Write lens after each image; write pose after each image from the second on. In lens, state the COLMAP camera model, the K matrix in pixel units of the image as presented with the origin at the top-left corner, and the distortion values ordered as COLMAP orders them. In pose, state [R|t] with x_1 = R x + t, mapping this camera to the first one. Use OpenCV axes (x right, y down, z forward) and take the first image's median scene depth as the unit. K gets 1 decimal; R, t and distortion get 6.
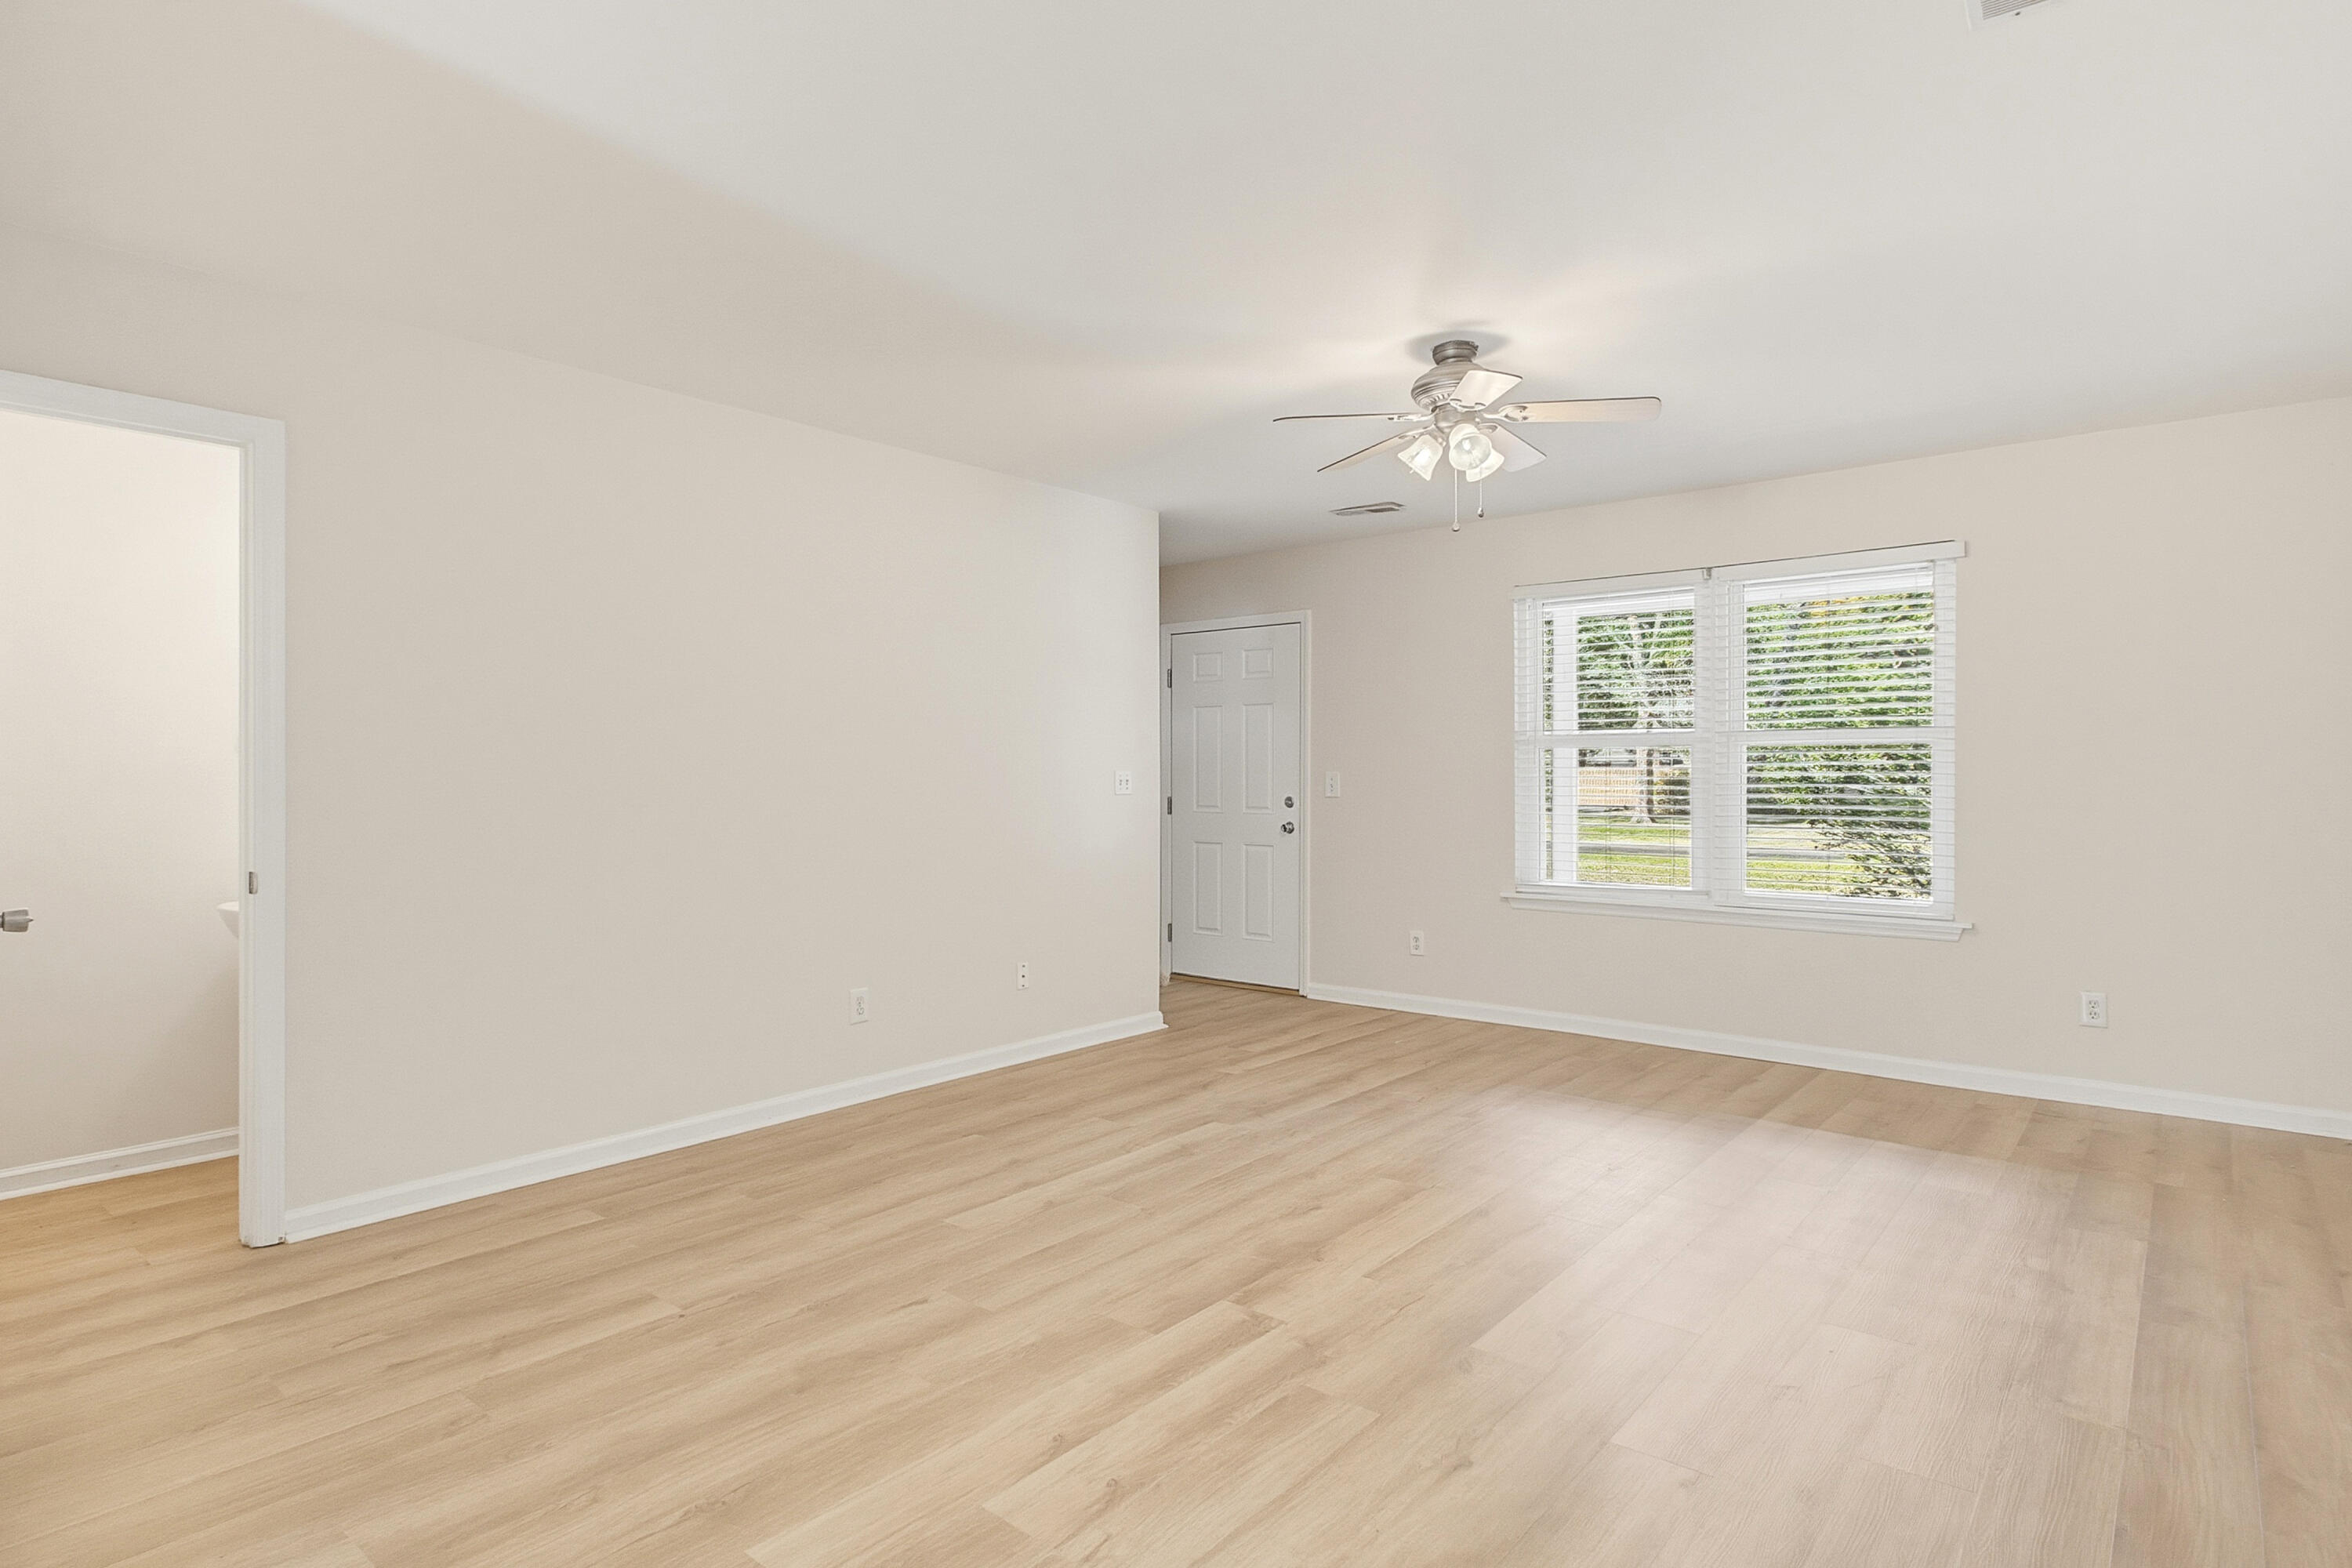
lens RADIAL K [[1258.3, 0, 1191.4], [0, 1258.3, 769.8], [0, 0, 1]] dist [0.002788, 0.000540]
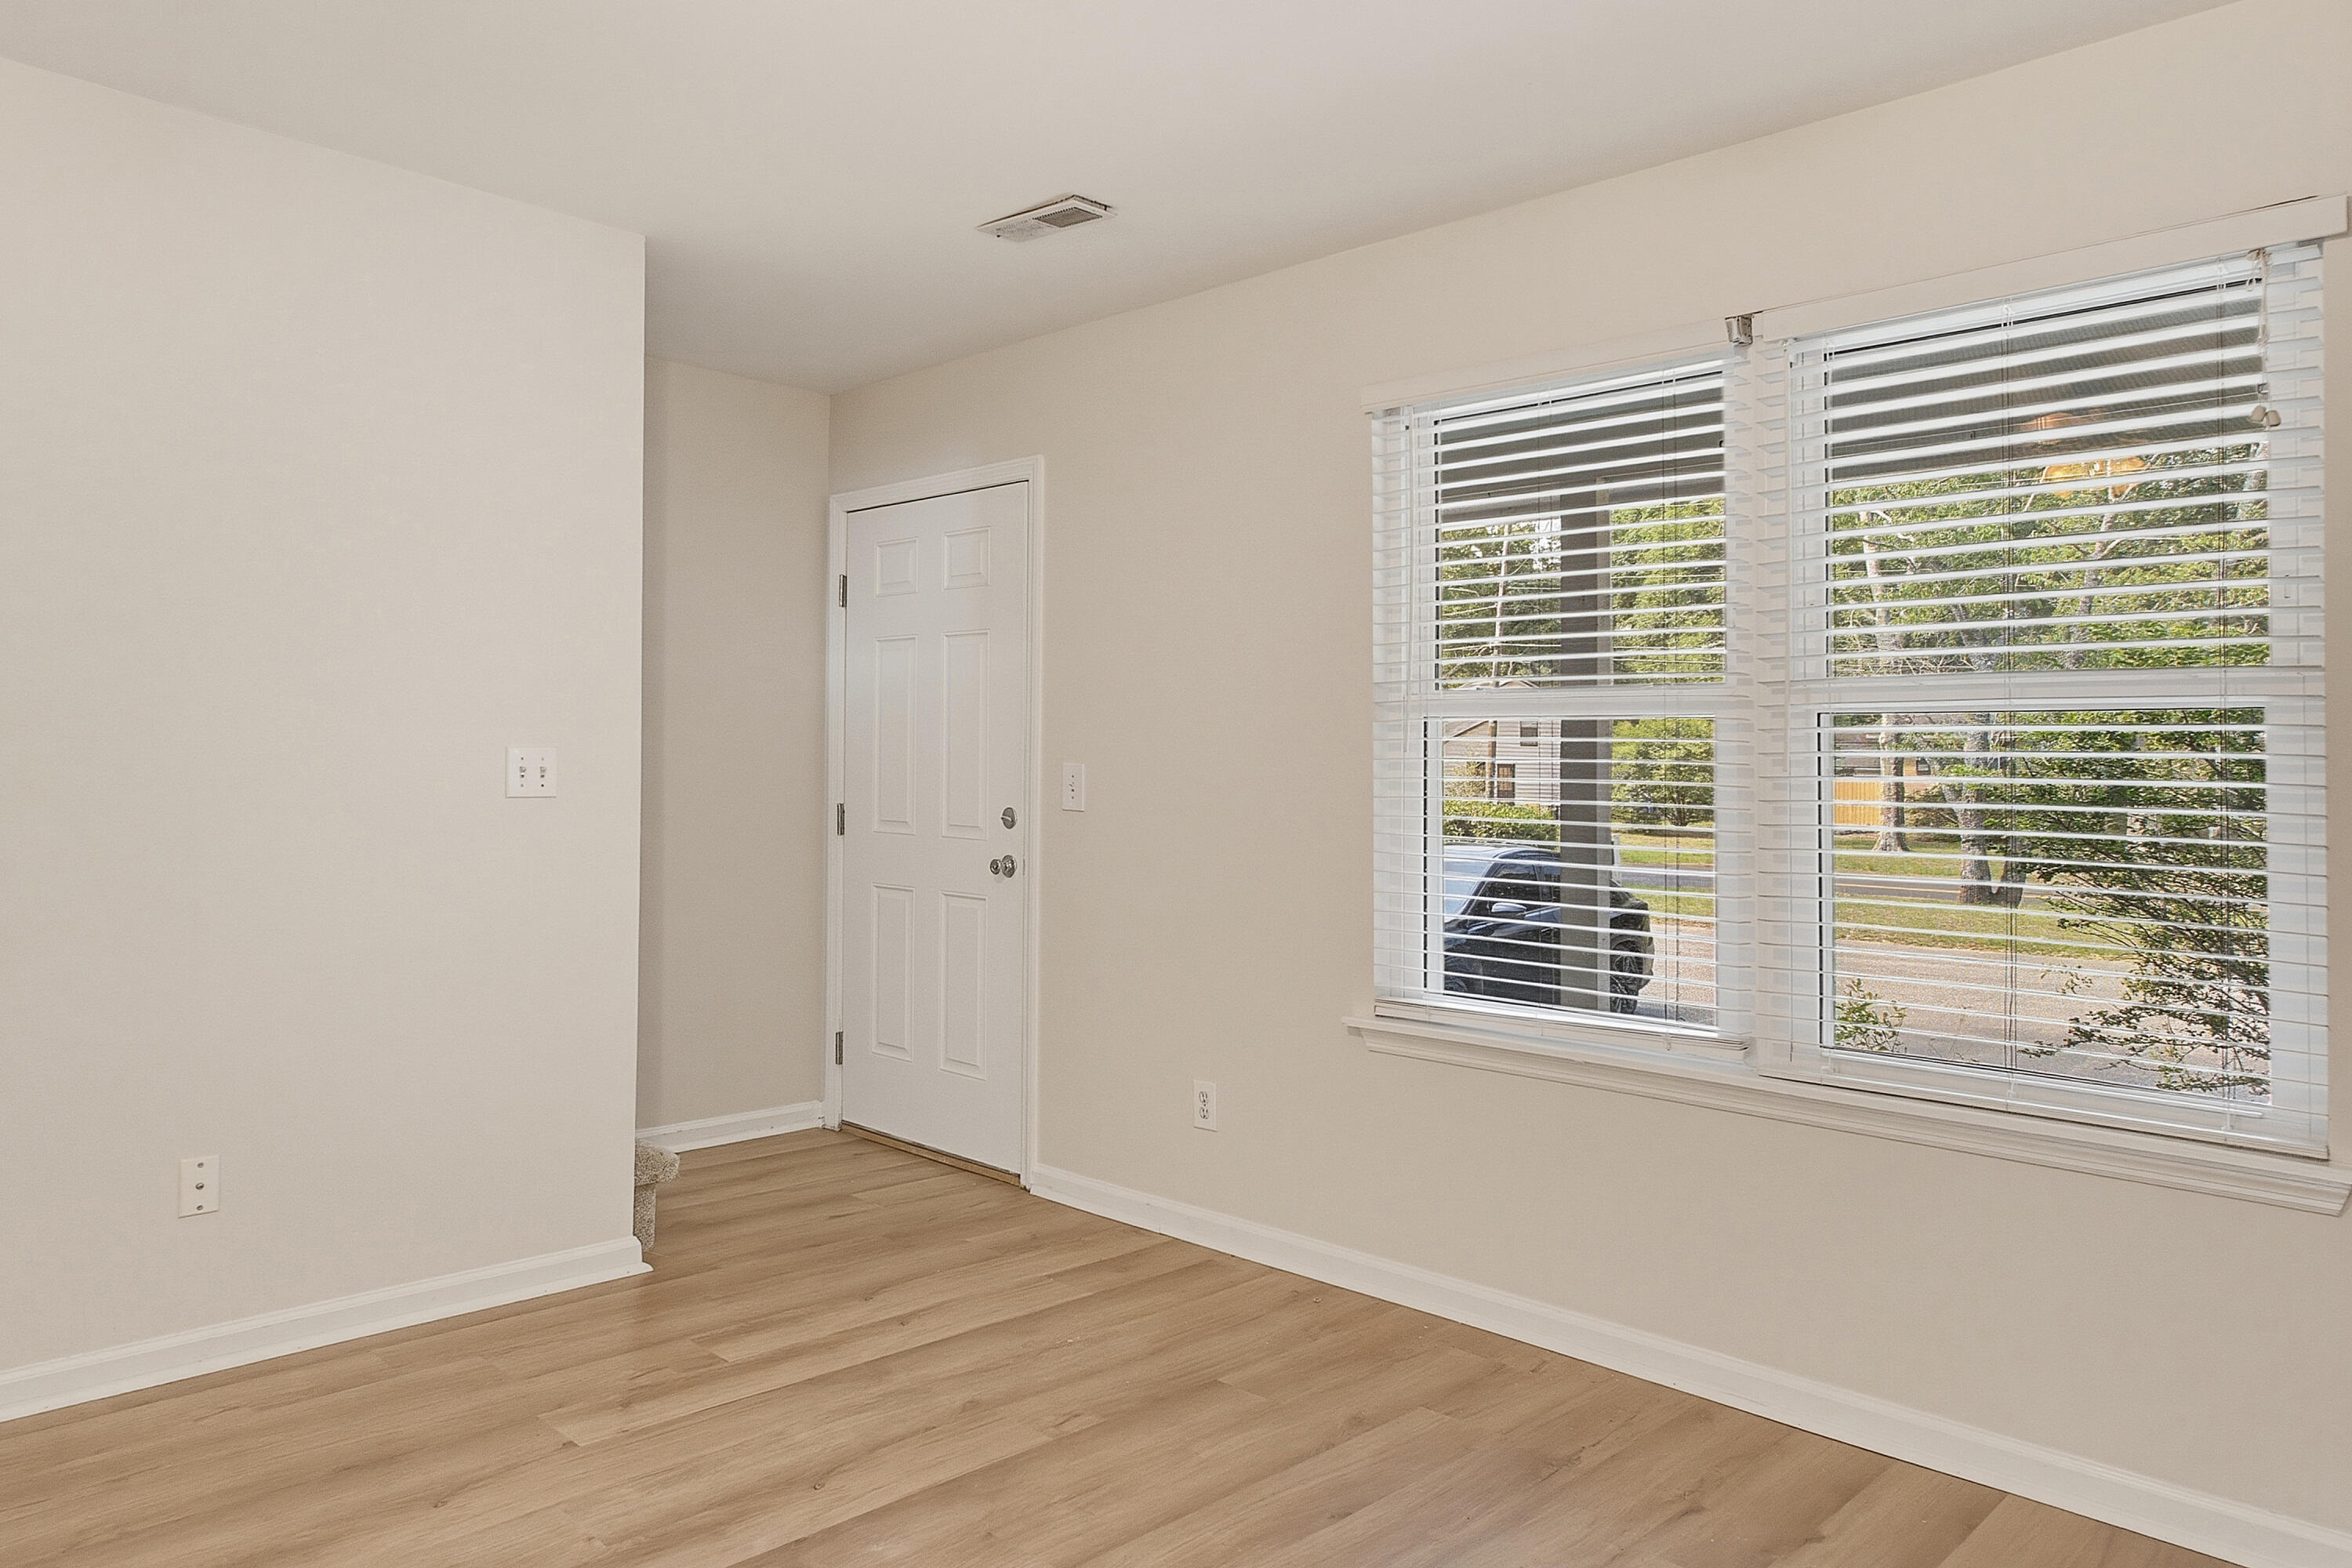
lens RADIAL K [[1527.2, 0, 1225.0], [0, 1527.2, 704.6], [0, 0, 1]] dist [-0.002461, 0.005297]
pose [[0.995170, 0.013136, -0.097284, 0.253760], [-0.017088, 0.999057, -0.039909, 0.002203], [0.096668, 0.041379, 0.994456, 0.402944]]
